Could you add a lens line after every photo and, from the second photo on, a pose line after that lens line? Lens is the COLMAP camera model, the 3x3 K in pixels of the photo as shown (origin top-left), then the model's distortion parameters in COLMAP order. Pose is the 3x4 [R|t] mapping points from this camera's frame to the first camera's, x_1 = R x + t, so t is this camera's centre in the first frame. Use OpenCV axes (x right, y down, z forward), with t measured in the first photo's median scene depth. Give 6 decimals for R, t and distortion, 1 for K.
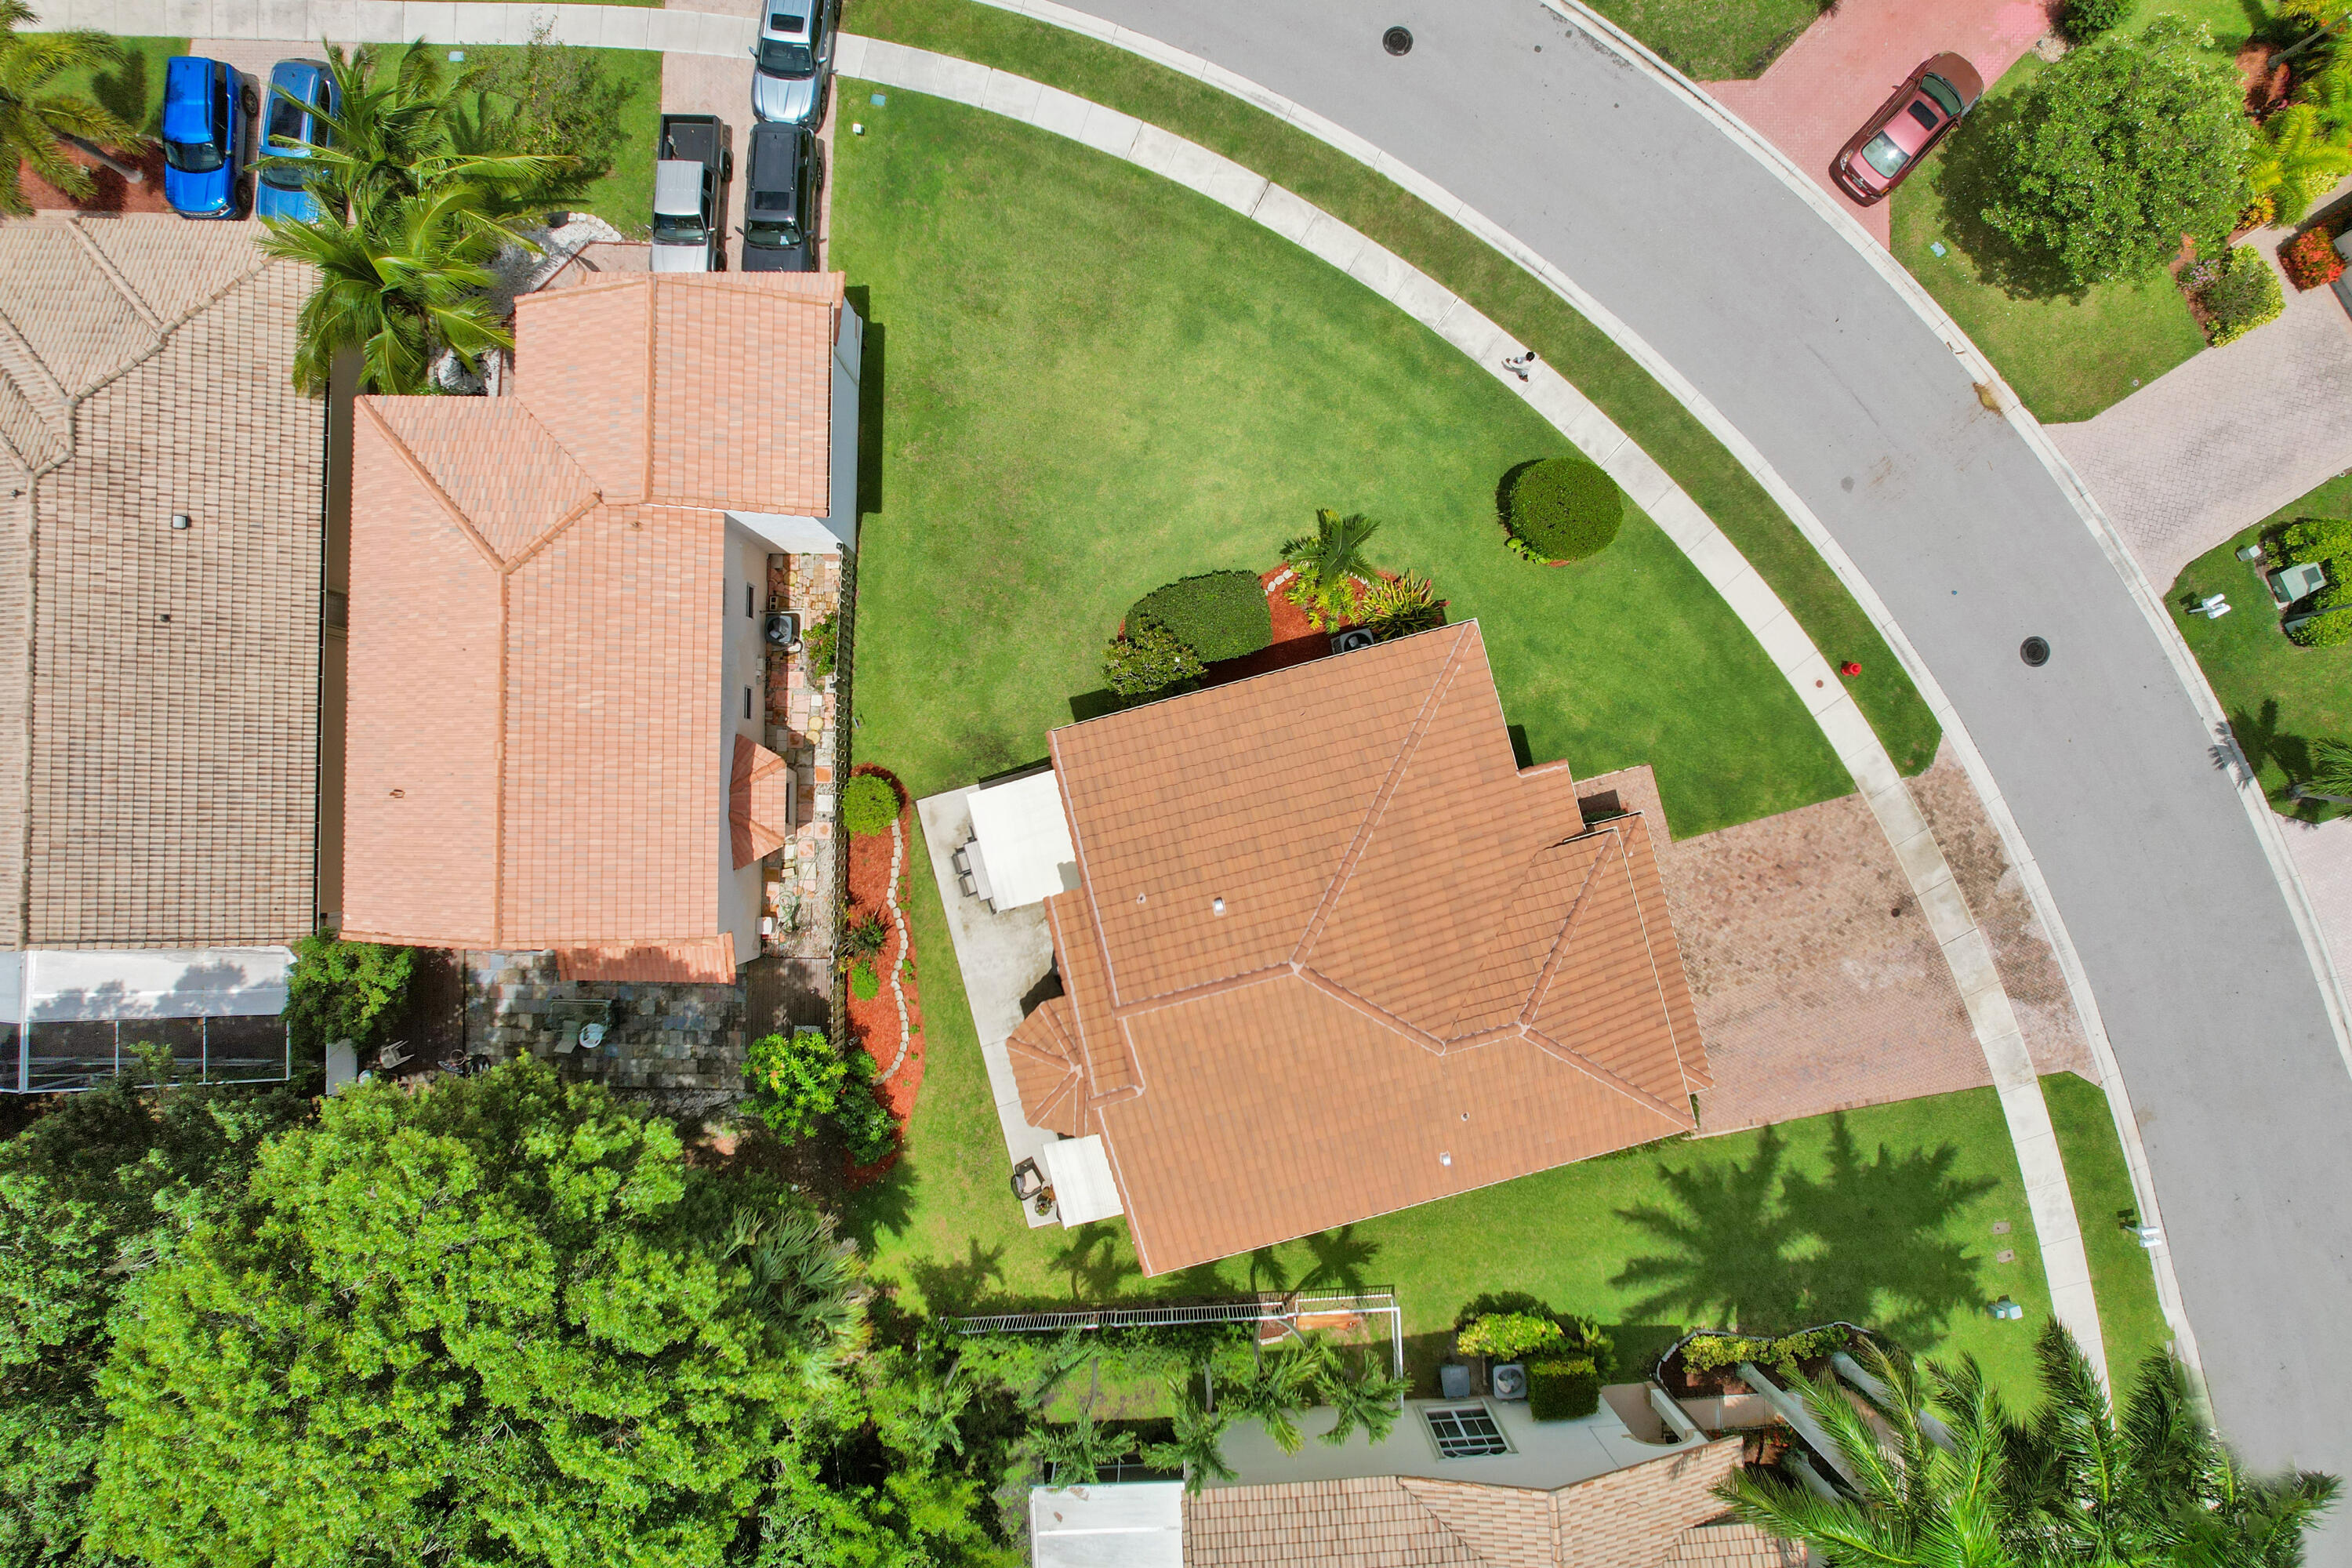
lens RADIAL K [[1520.5, 0, 1165.6], [0, 1520.5, 818.8], [0, 0, 1]] dist [-0.065349, 0.055491]
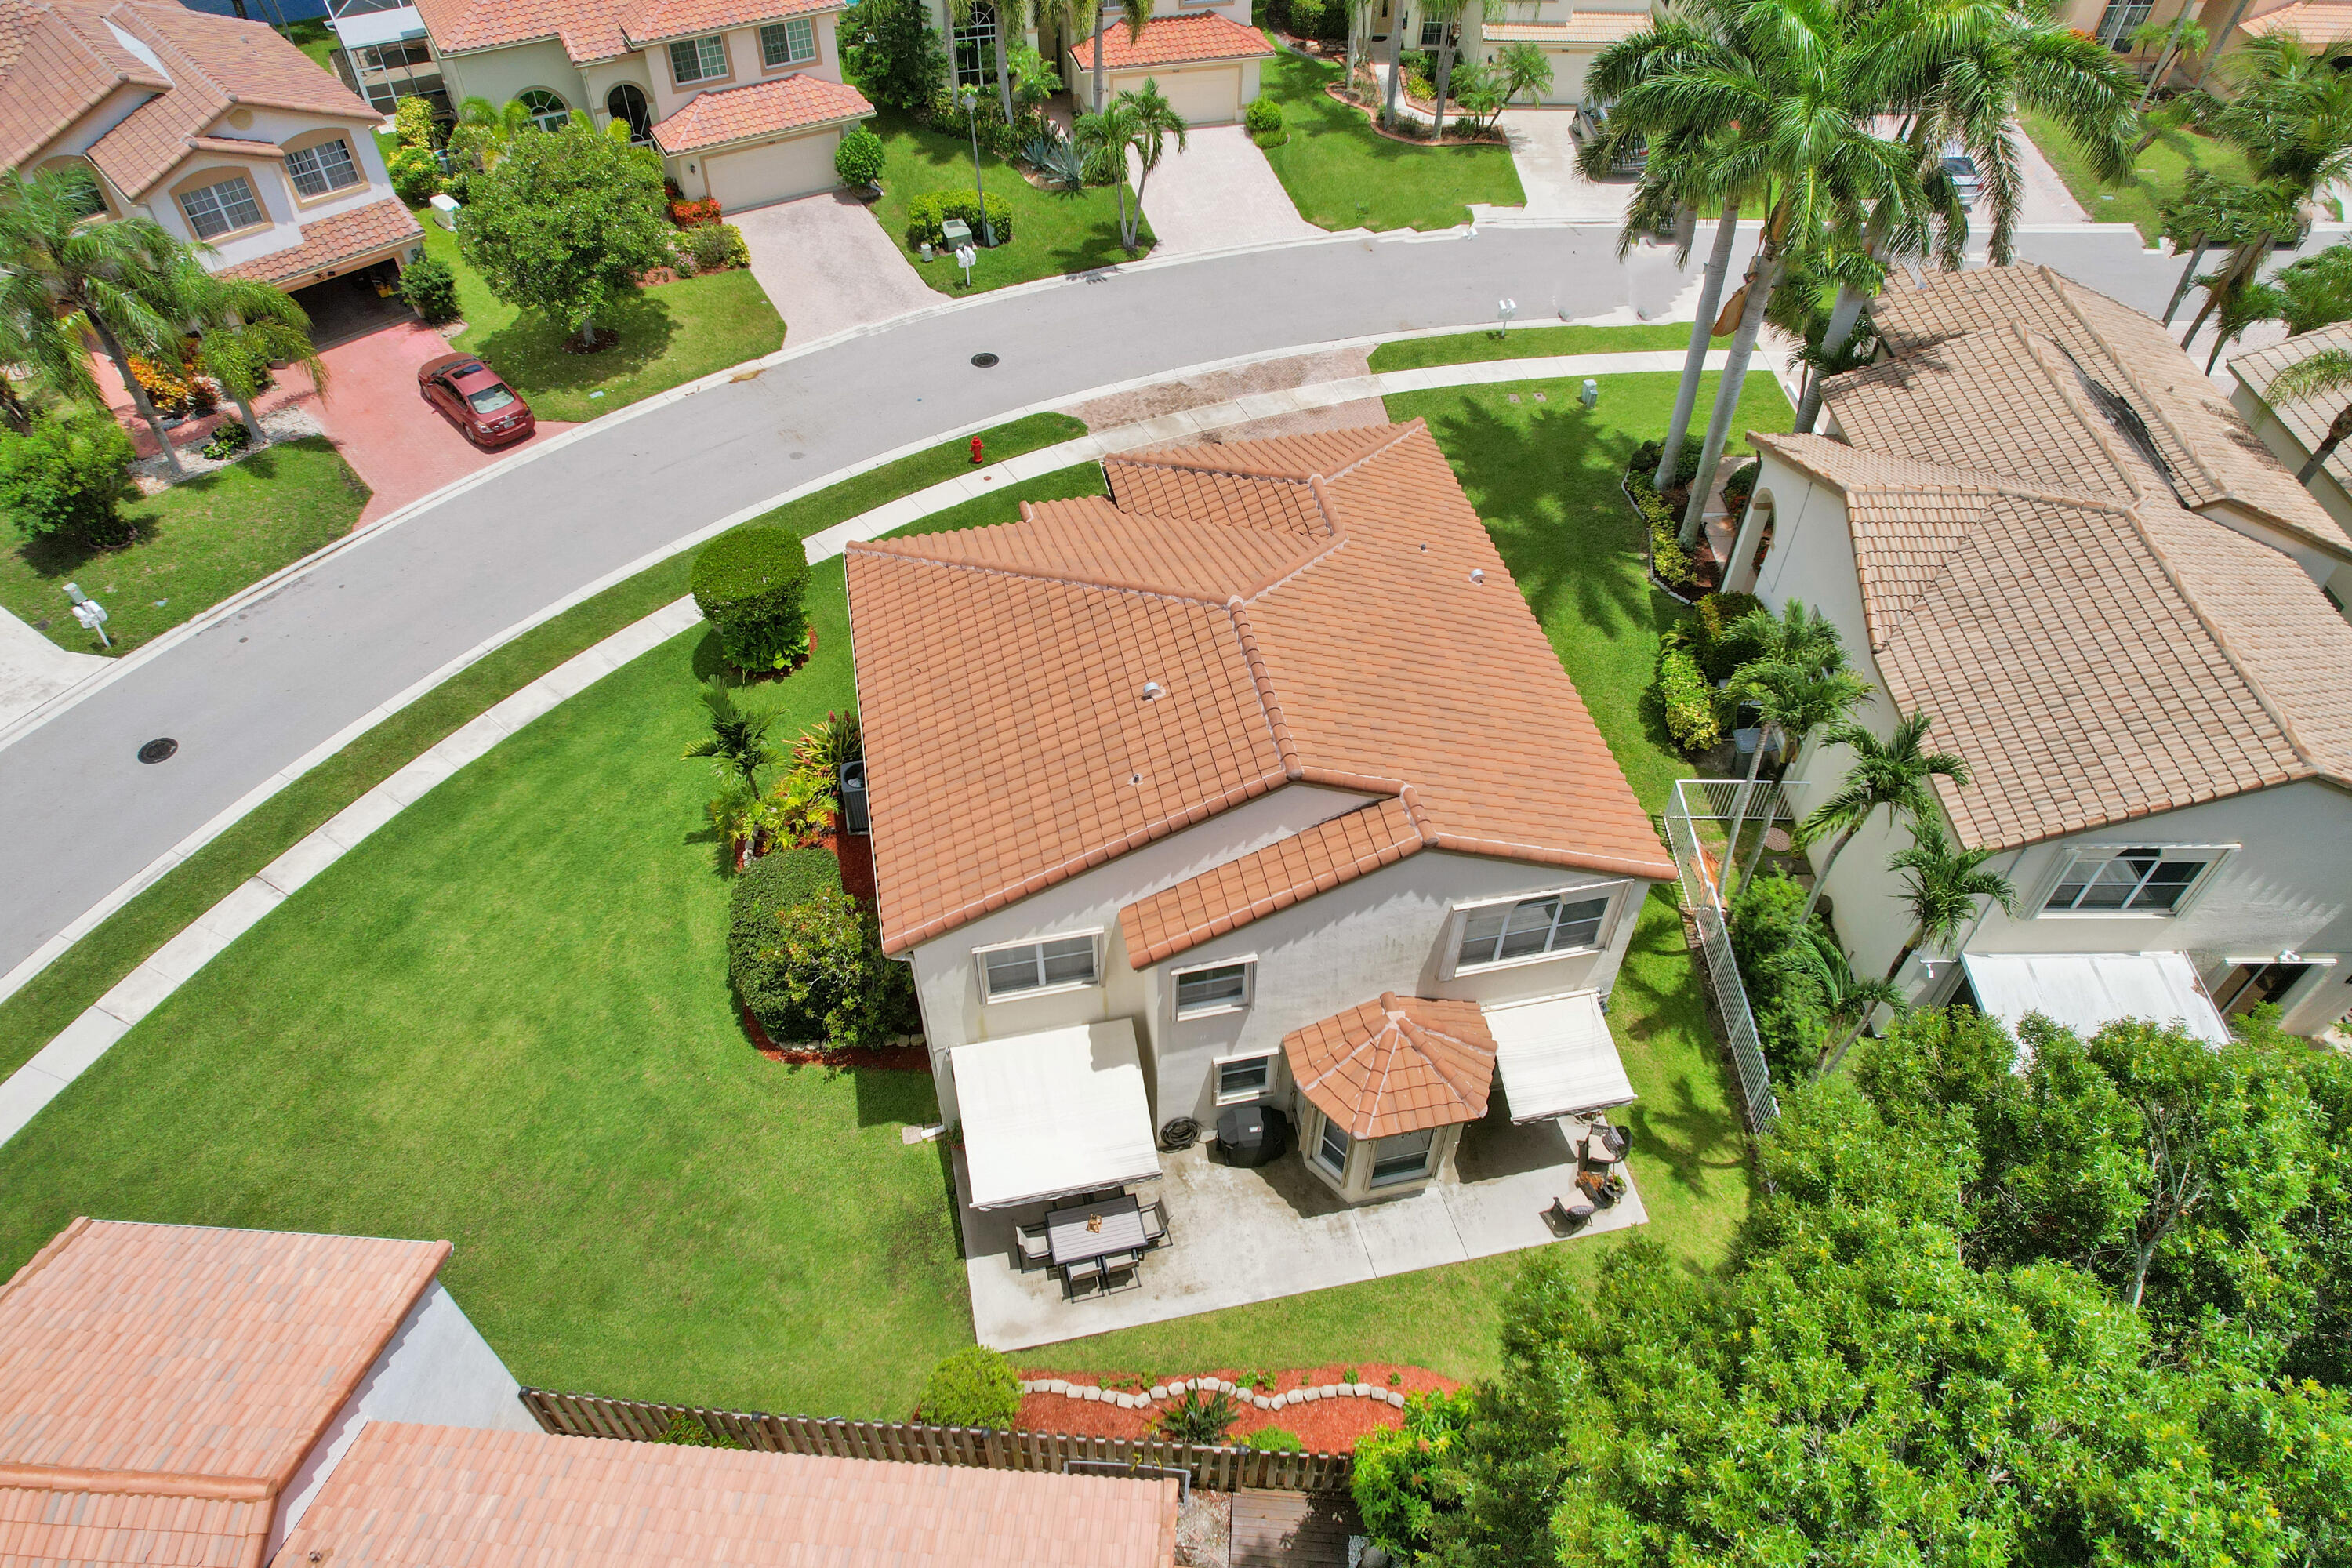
lens RADIAL K [[1524.5, 0, 1195.4], [0, 1524.5, 828.8], [0, 0, 1]] dist [-0.065841, 0.052555]
pose [[0.044090, -0.746693, 0.663706, -0.406799], [0.998831, 0.046133, -0.014450, 0.074465], [-0.019829, 0.663568, 0.747854, 0.395480]]
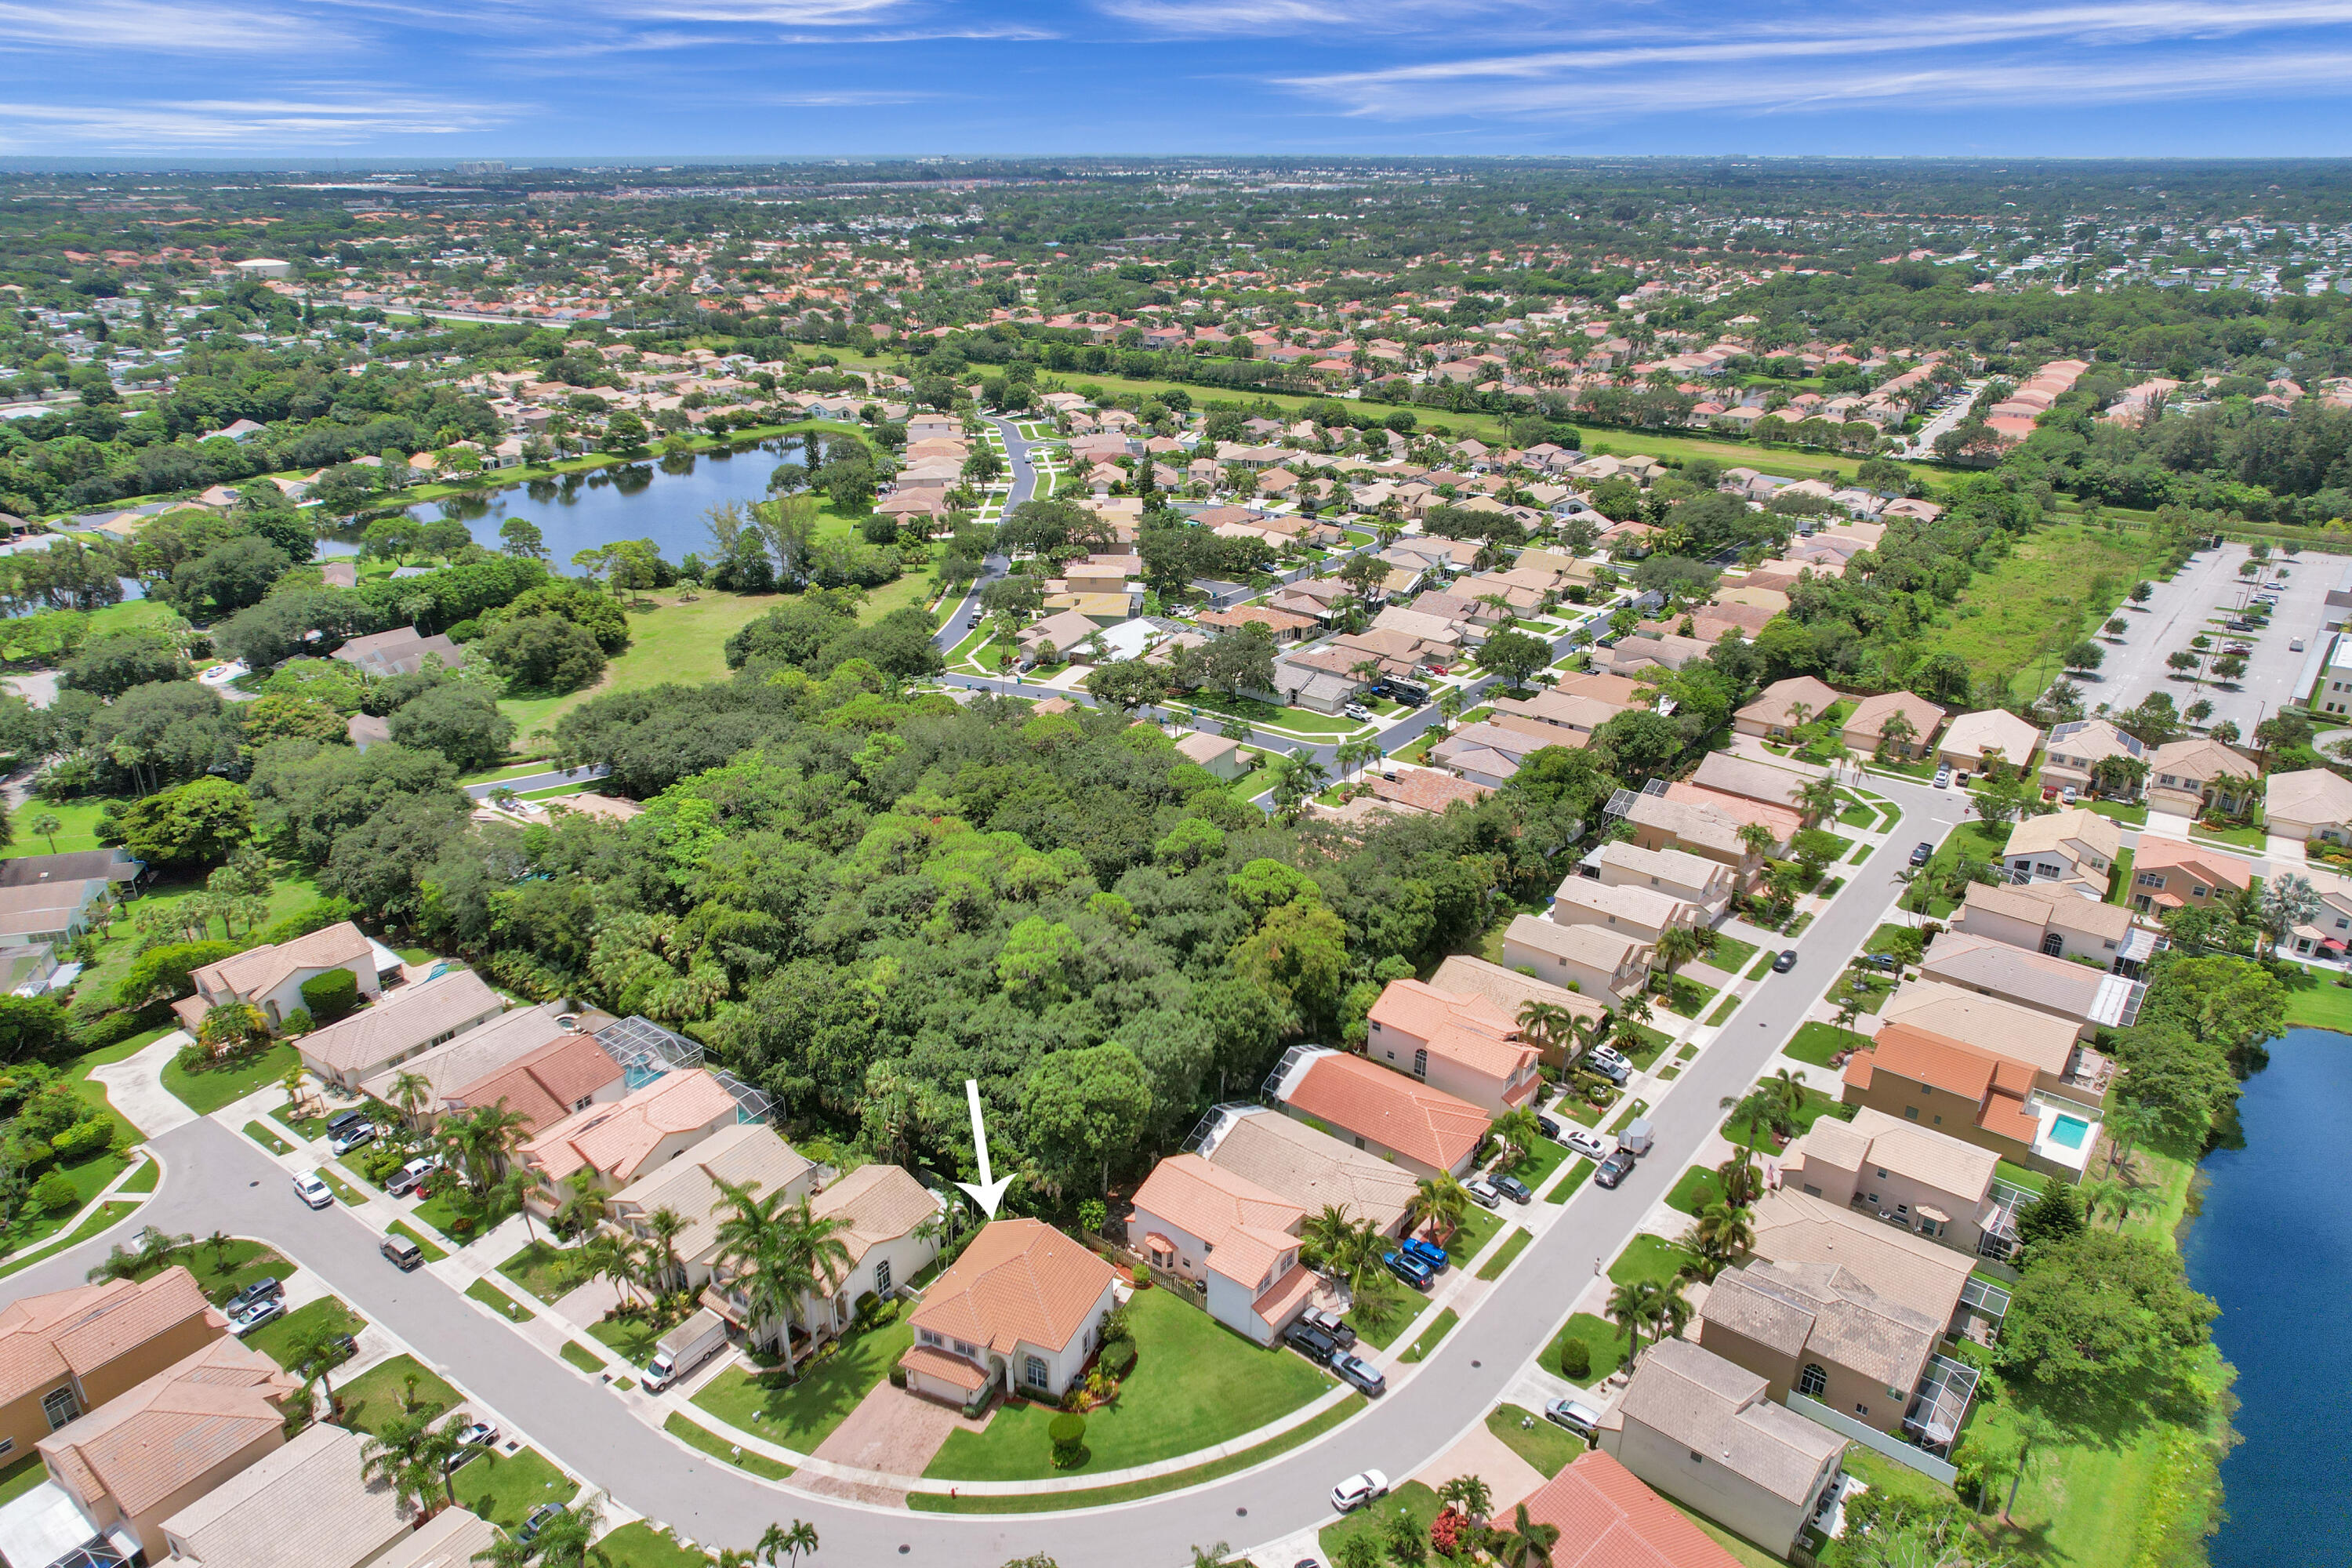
lens RADIAL K [[1524.5, 0, 1195.4], [0, 1524.5, 828.8], [0, 0, 1]] dist [-0.065841, 0.052555]
pose [[-0.614946, 0.330127, -0.716141, 1.729652], [-0.788558, -0.262250, 0.556238, -1.635662], [-0.004179, 0.906775, 0.421594, -1.235540]]
